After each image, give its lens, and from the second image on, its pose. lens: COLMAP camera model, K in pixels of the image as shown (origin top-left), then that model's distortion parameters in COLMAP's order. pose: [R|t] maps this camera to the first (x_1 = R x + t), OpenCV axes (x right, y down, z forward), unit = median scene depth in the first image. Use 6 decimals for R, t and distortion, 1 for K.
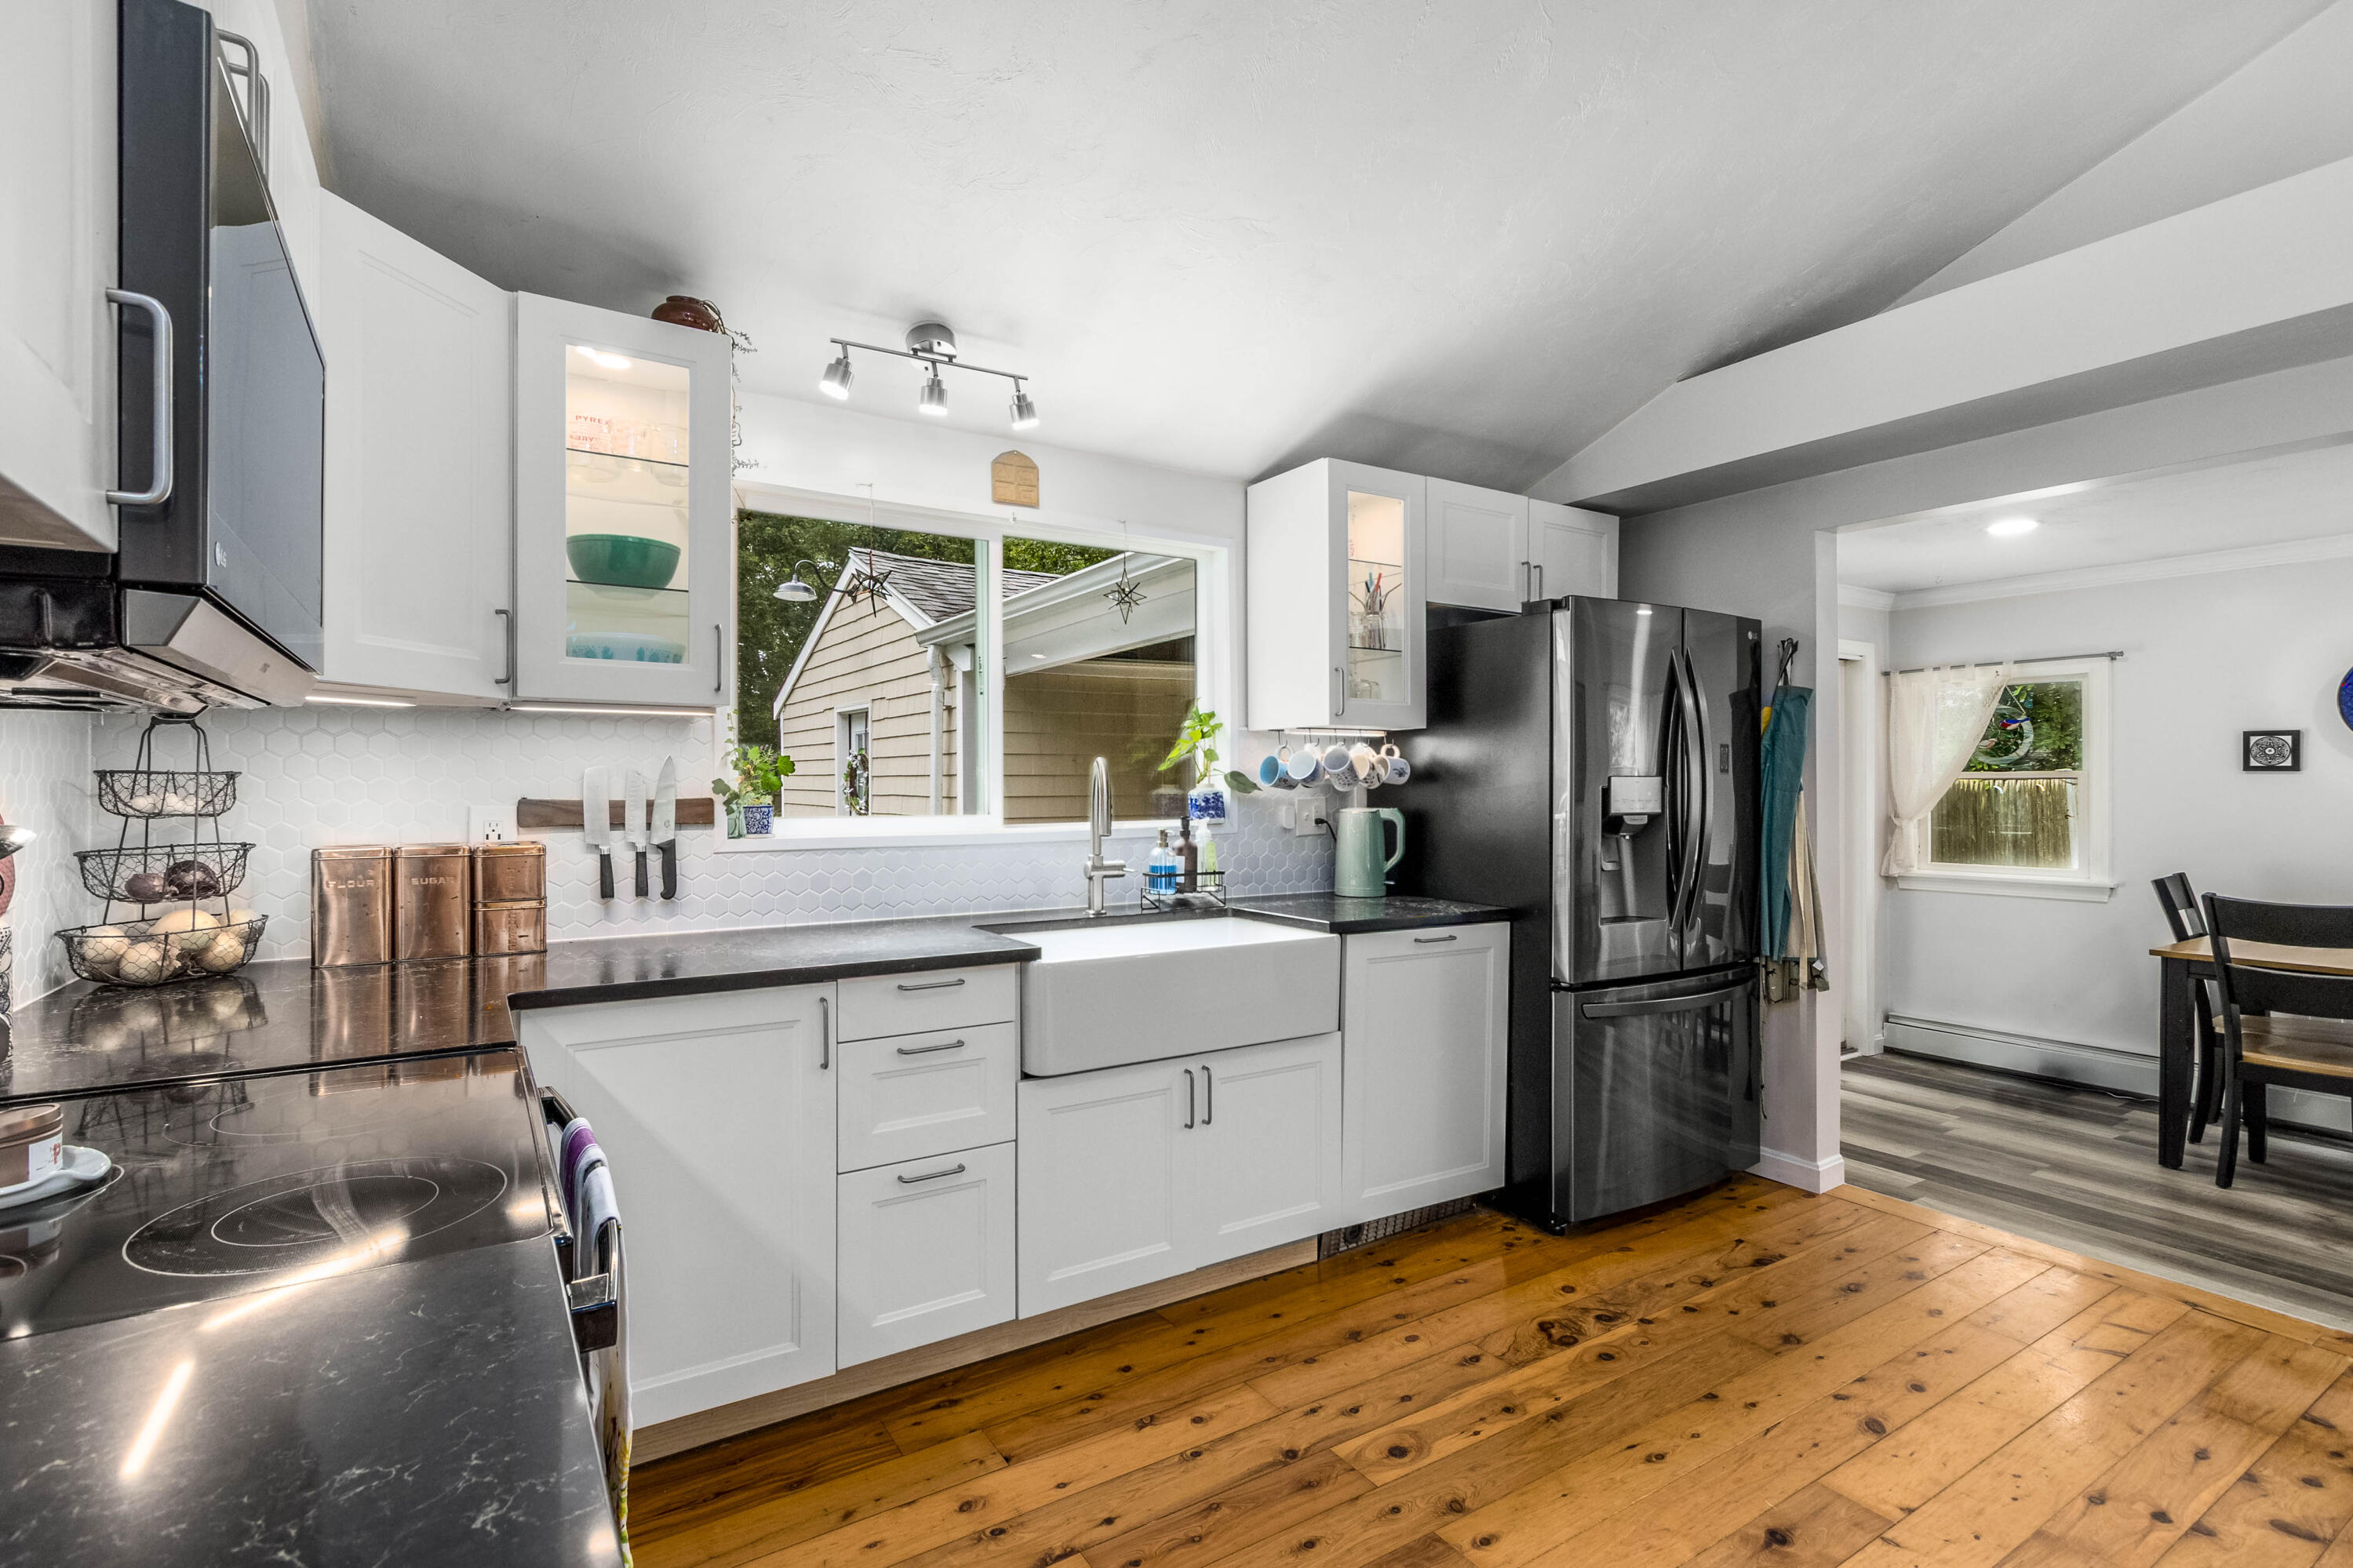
lens RADIAL K [[1087.8, 0, 1155.6], [0, 1087.8, 786.4], [0, 0, 1]] dist [0.000177, -0.001162]
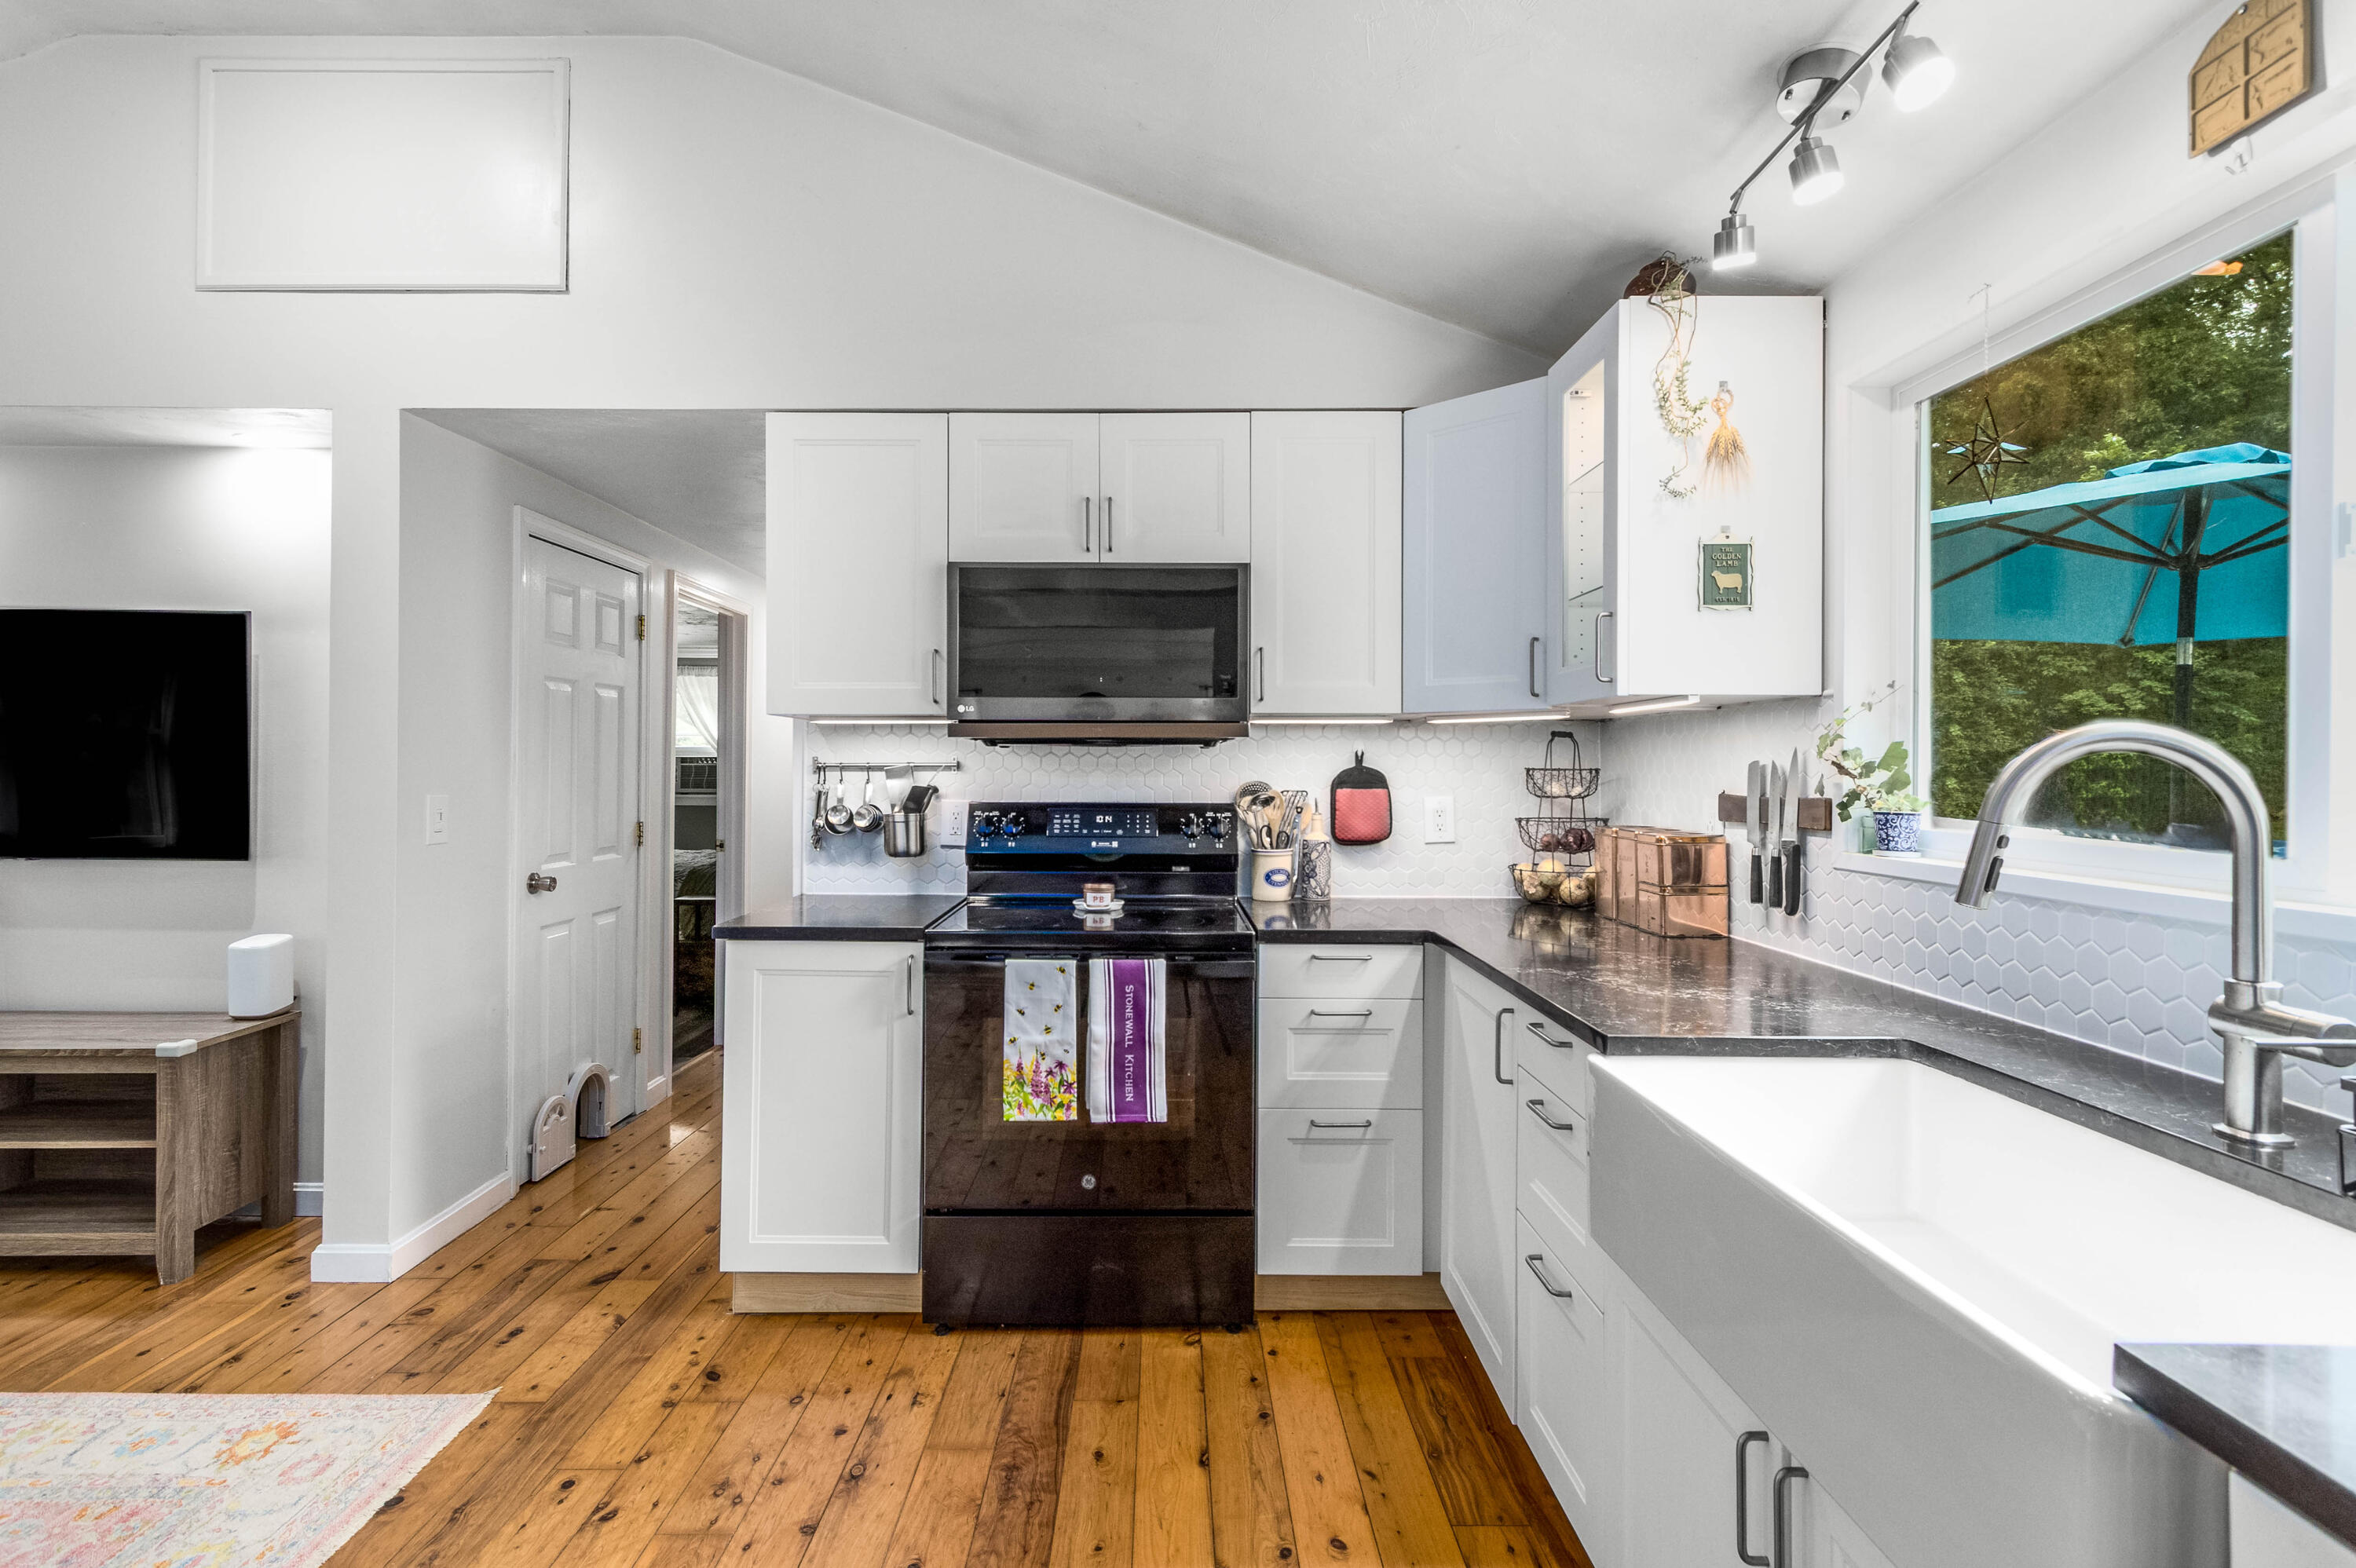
lens RADIAL K [[1089.2, 0, 1172.4], [0, 1089.2, 764.7], [0, 0, 1]] dist [0.000177, -0.001162]
pose [[-0.523266, -0.007137, -0.852139, 0.680233], [-0.011541, 0.999933, -0.001288, -0.010016], [0.852091, 0.009161, -0.523313, 1.308287]]
